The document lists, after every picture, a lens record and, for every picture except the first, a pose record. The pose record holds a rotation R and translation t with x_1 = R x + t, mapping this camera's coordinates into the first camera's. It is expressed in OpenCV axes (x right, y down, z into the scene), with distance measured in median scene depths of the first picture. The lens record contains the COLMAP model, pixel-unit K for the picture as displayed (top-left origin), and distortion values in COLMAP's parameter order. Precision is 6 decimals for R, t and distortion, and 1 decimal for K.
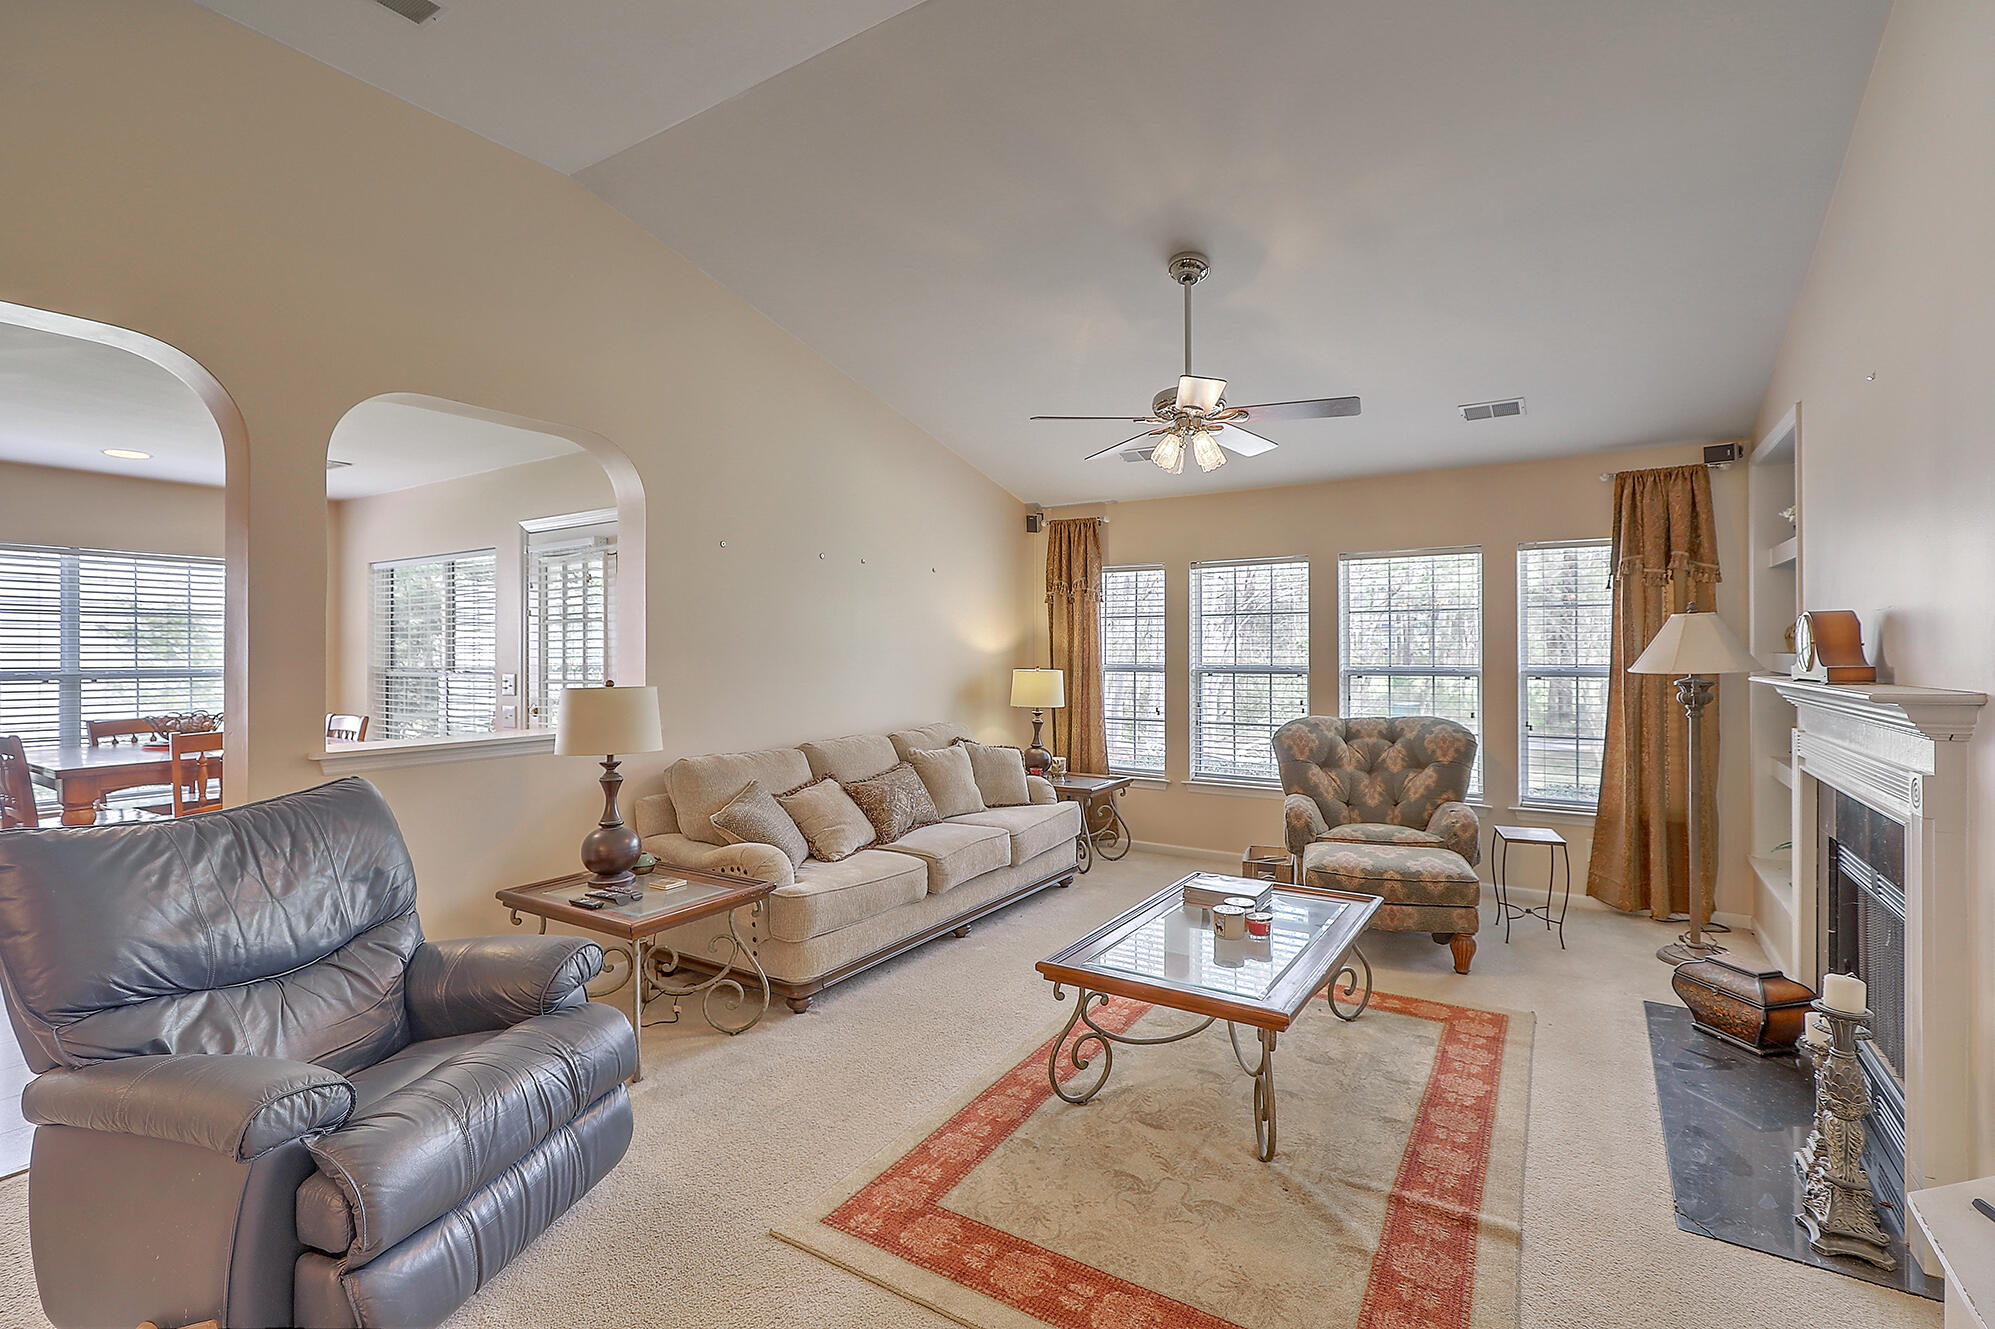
lens RADIAL K [[898.9, 0, 987.5], [0, 898.9, 664.3], [0, 0, 1]] dist [0.002412, 0.000006]
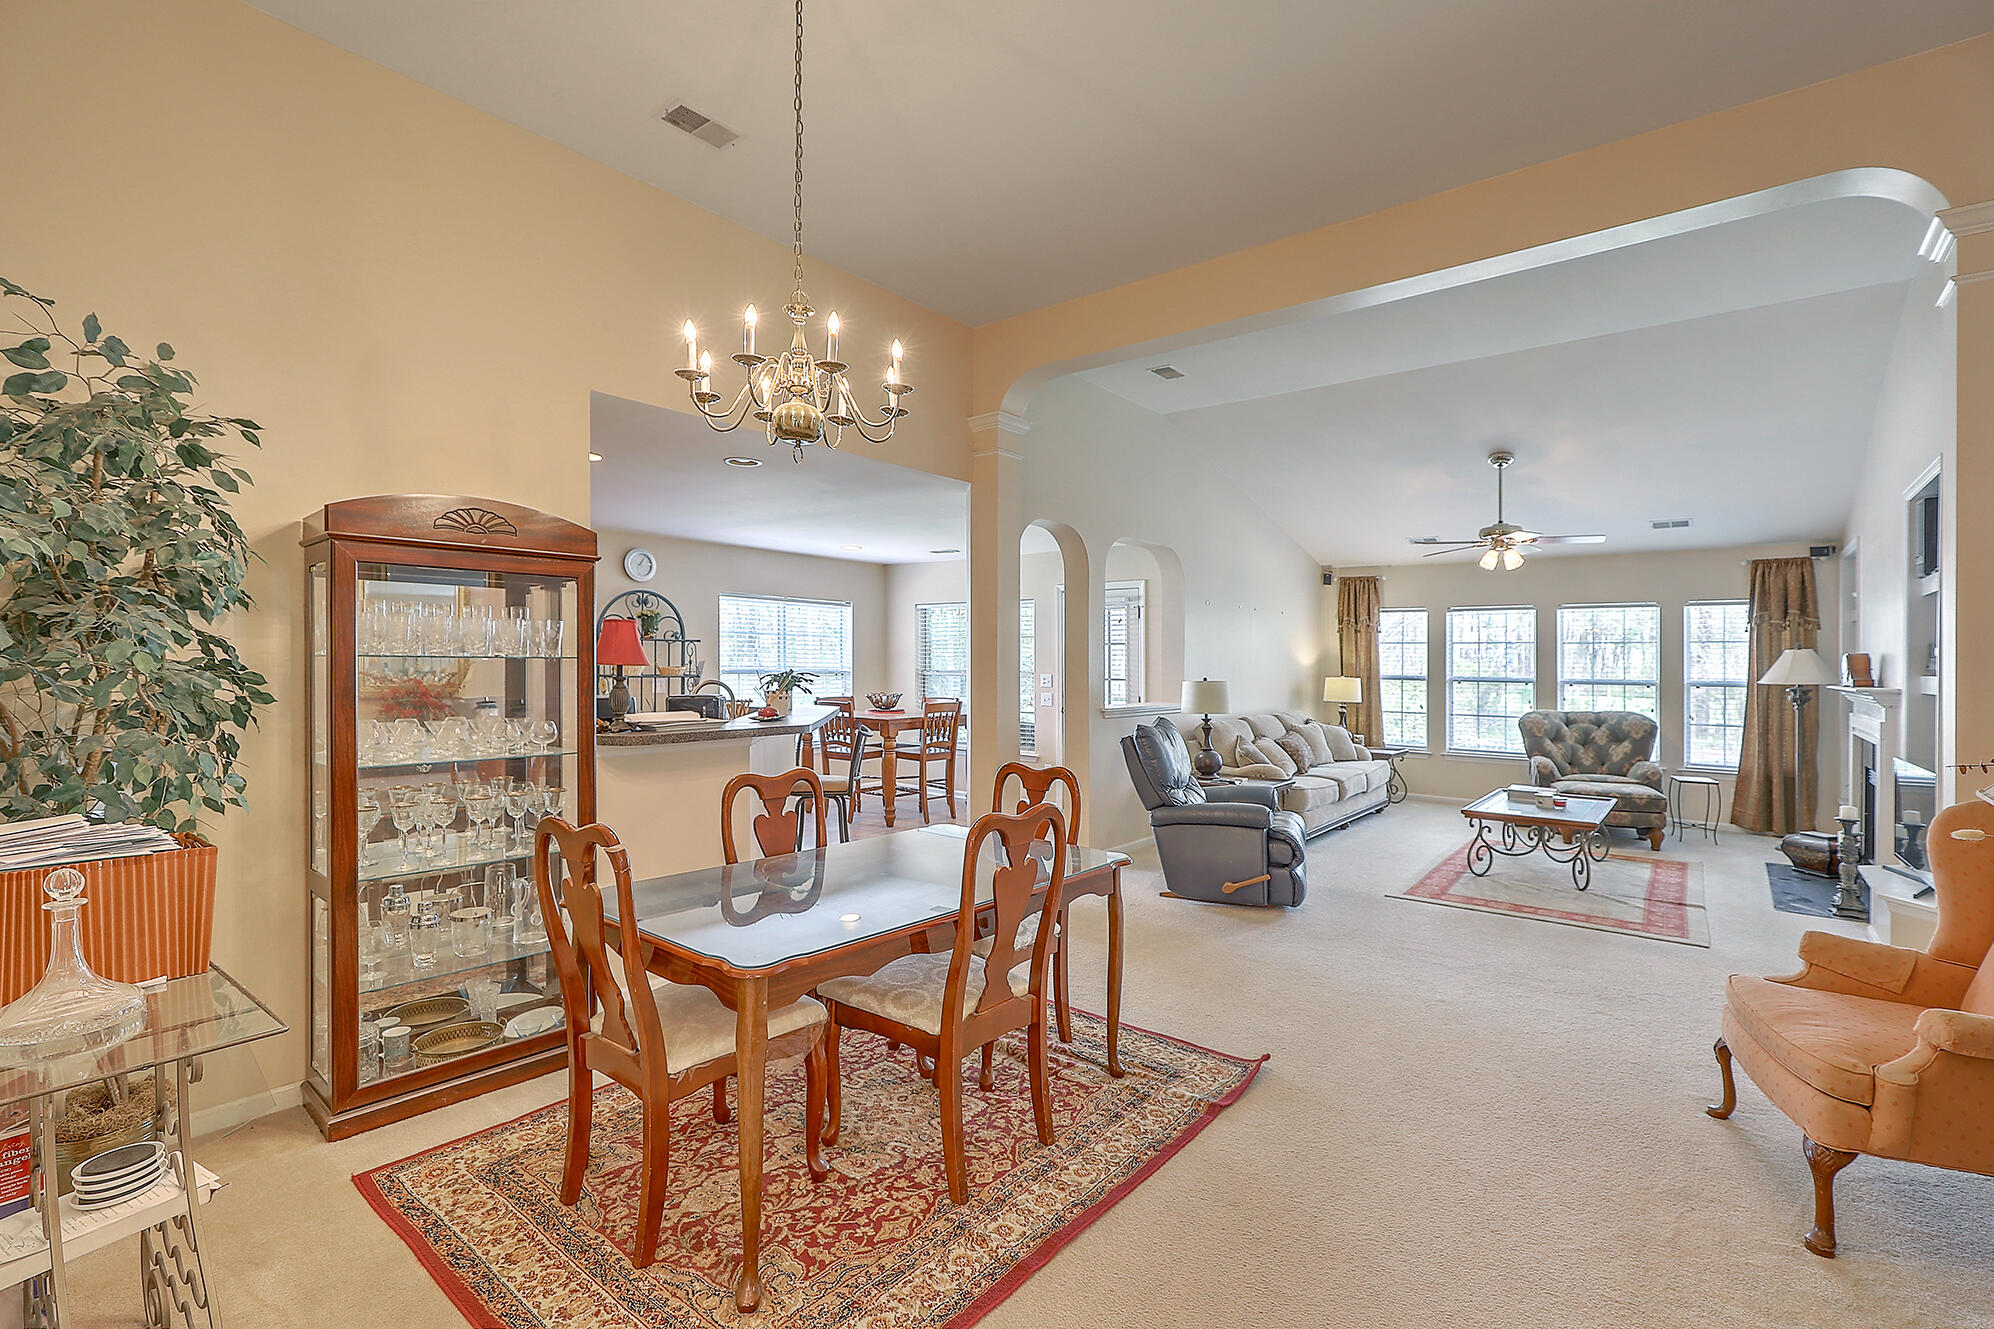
lens RADIAL K [[898.4, 0, 991.6], [0, 898.4, 665.2], [0, 0, 1]] dist [0.002412, 0.000006]
pose [[0.995285, 0.014465, -0.095908, -0.487639], [-0.015568, 0.999821, -0.010761, 0.013089], [0.095735, 0.012204, 0.995332, -0.714753]]
